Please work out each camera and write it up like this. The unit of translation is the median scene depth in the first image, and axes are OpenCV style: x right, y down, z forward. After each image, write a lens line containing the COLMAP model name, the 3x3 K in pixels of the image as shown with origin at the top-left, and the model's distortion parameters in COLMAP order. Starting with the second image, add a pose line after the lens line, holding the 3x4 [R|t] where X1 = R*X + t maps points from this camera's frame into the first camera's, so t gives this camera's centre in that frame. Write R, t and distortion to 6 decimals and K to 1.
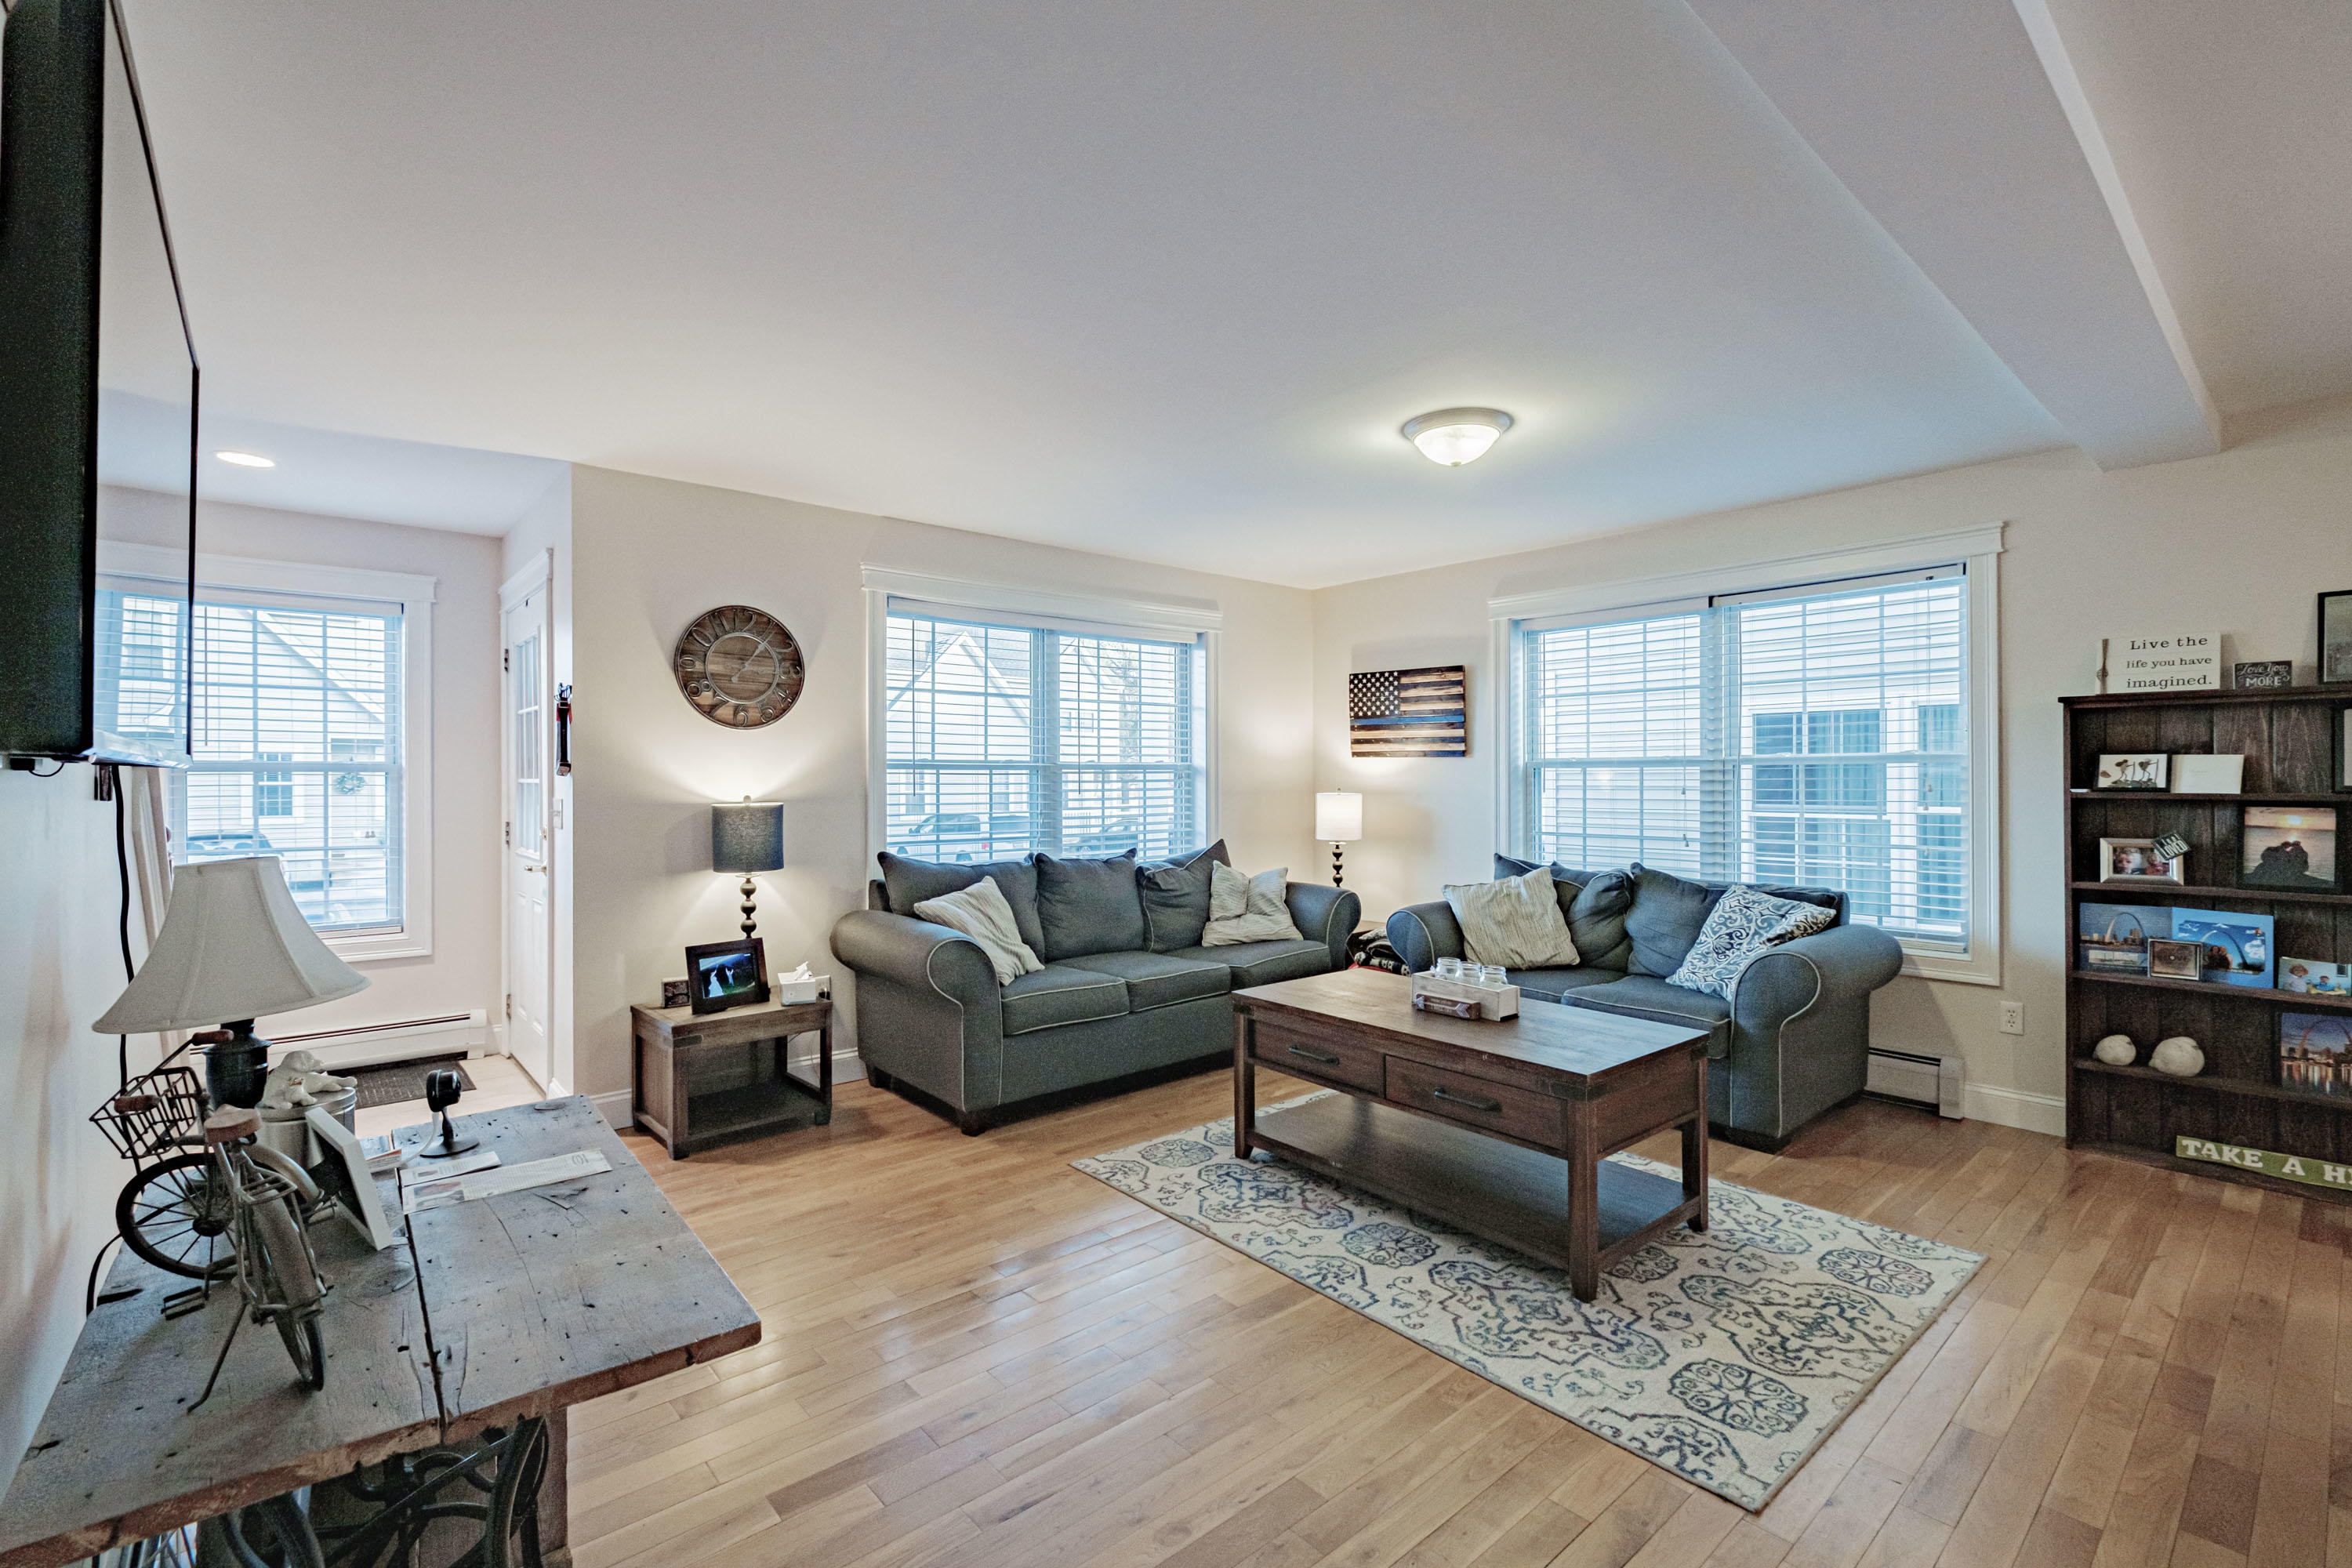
lens RADIAL K [[1027.9, 0, 1171.6], [0, 1027.9, 790.5], [0, 0, 1]] dist [-0.000590, -0.000131]
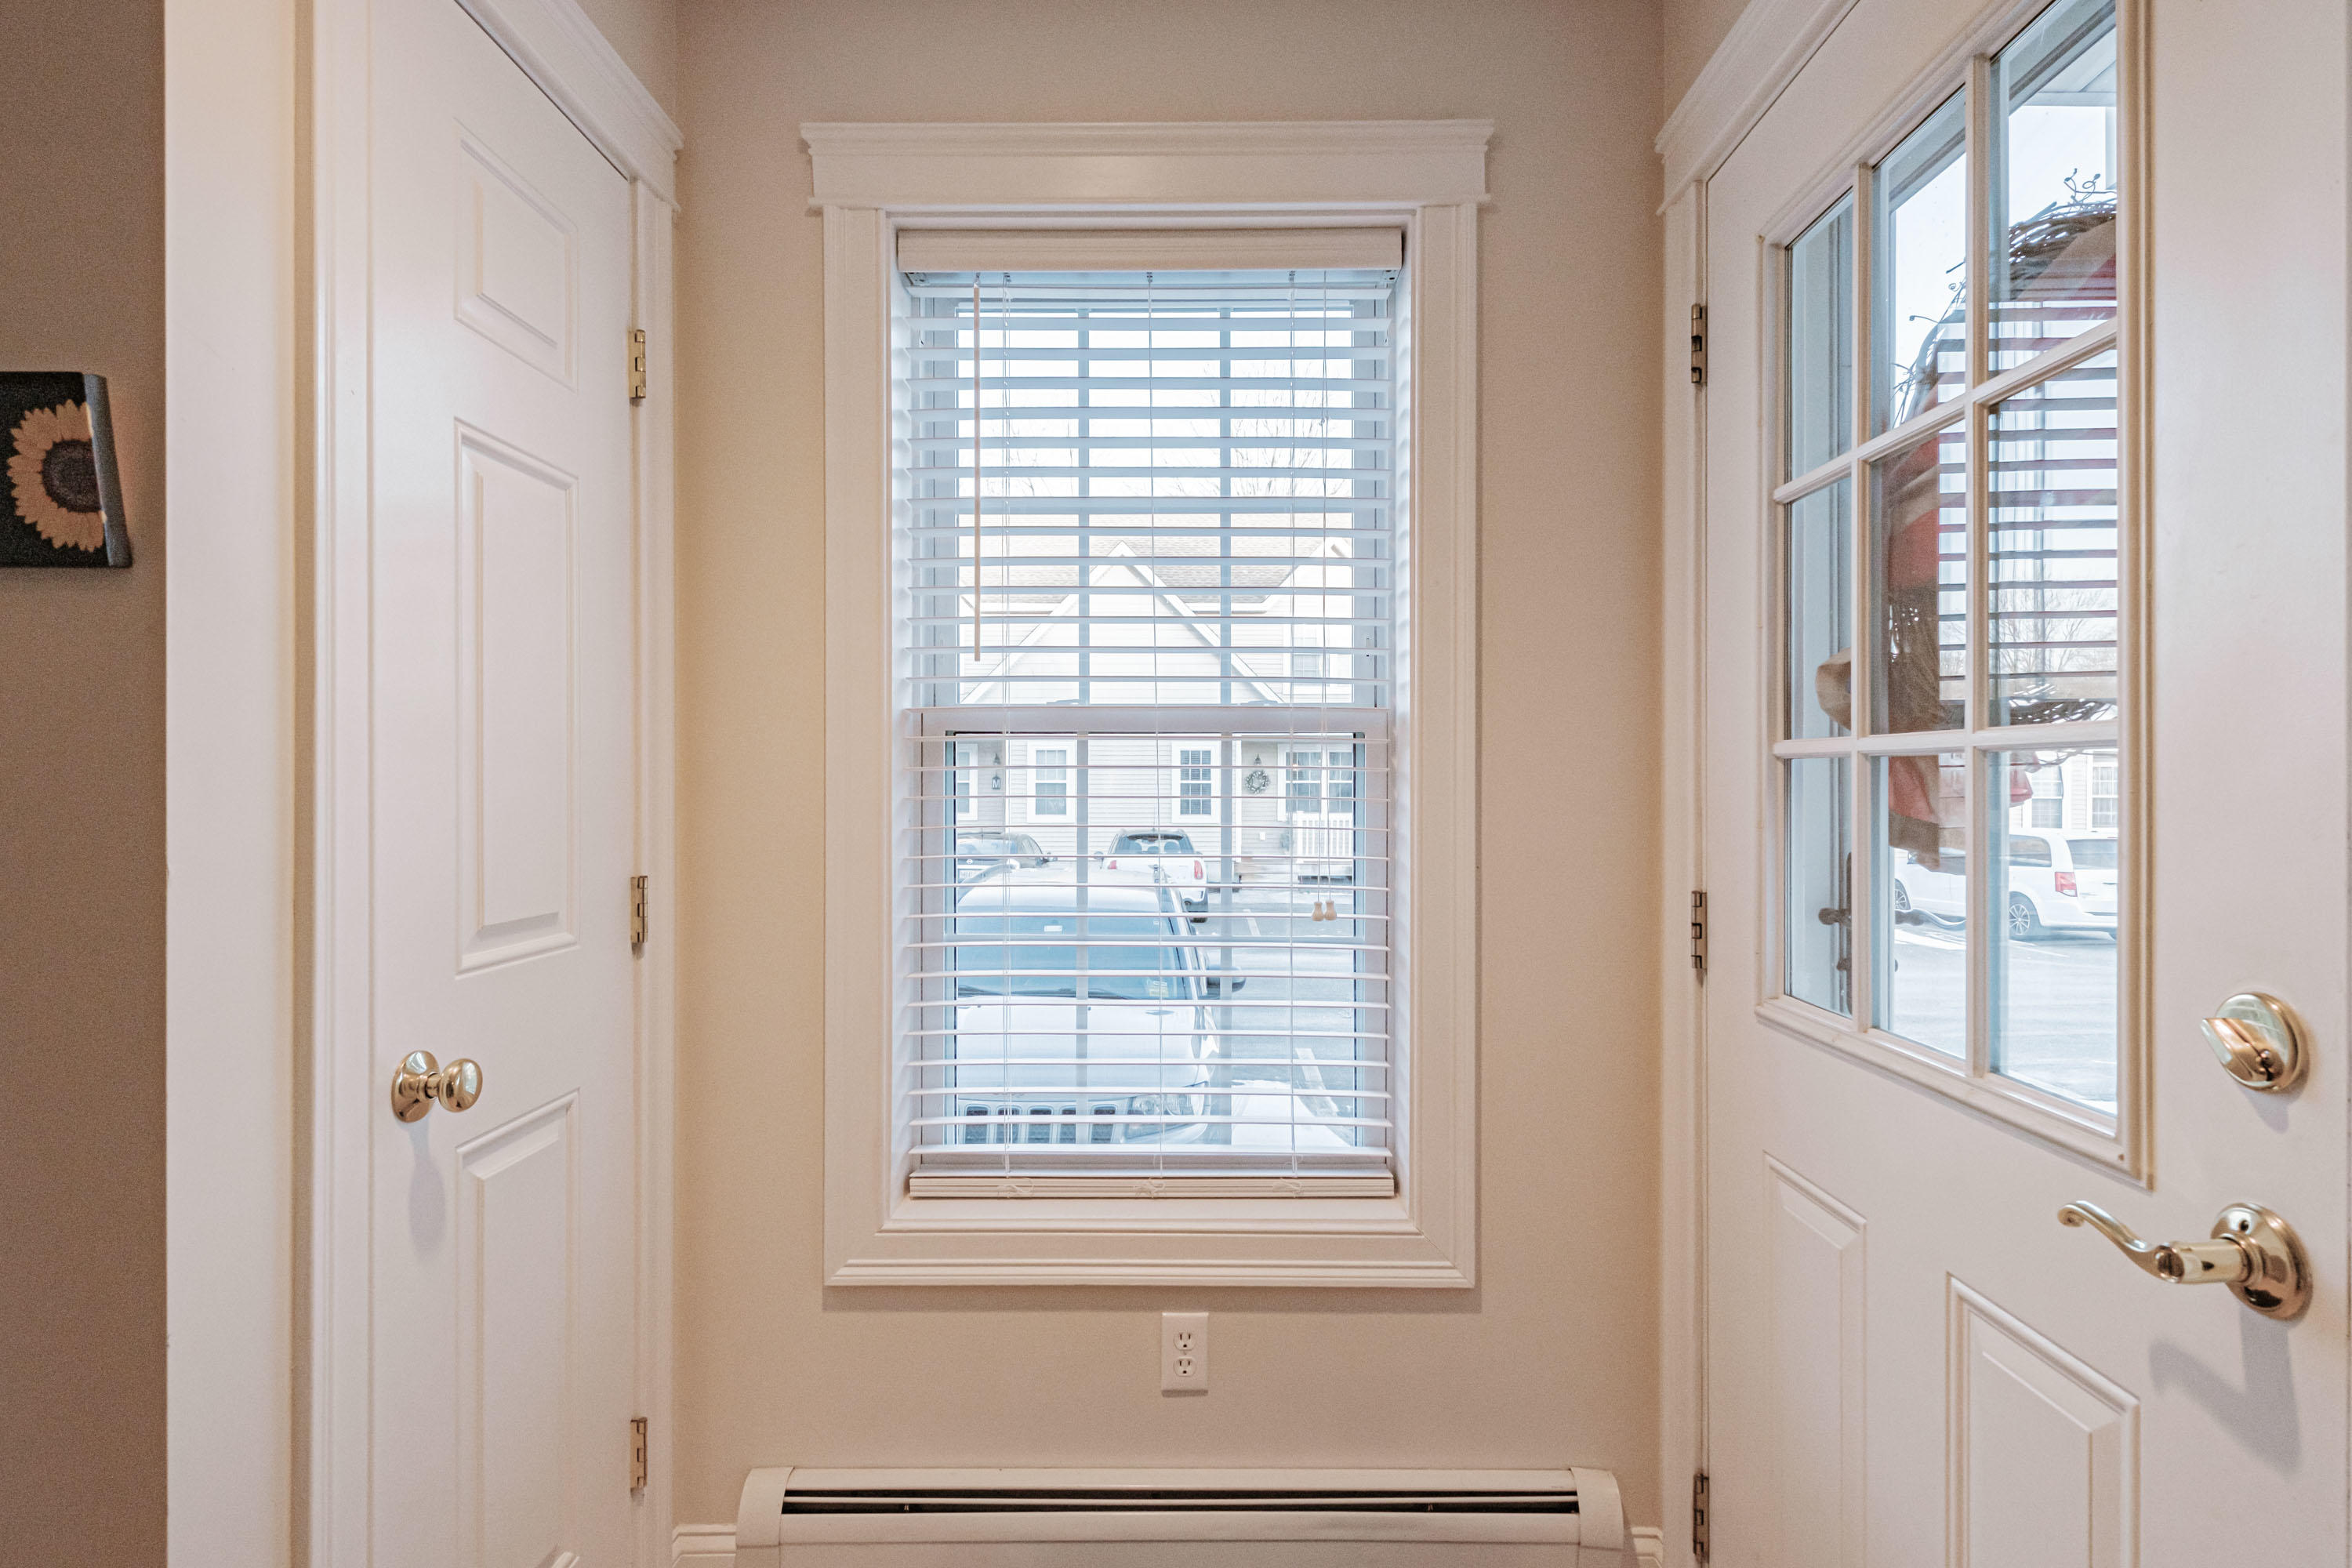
lens RADIAL K [[1116.5, 0, 1184.0], [0, 1116.5, 789.1], [0, 0, 1]] dist [0.000361, 0.000008]
pose [[0.740139, 0.000924, -0.672454, -0.543527], [-0.001115, 0.999999, 0.000147, 0.001003], [0.672453, 0.000641, 0.740139, 0.666964]]
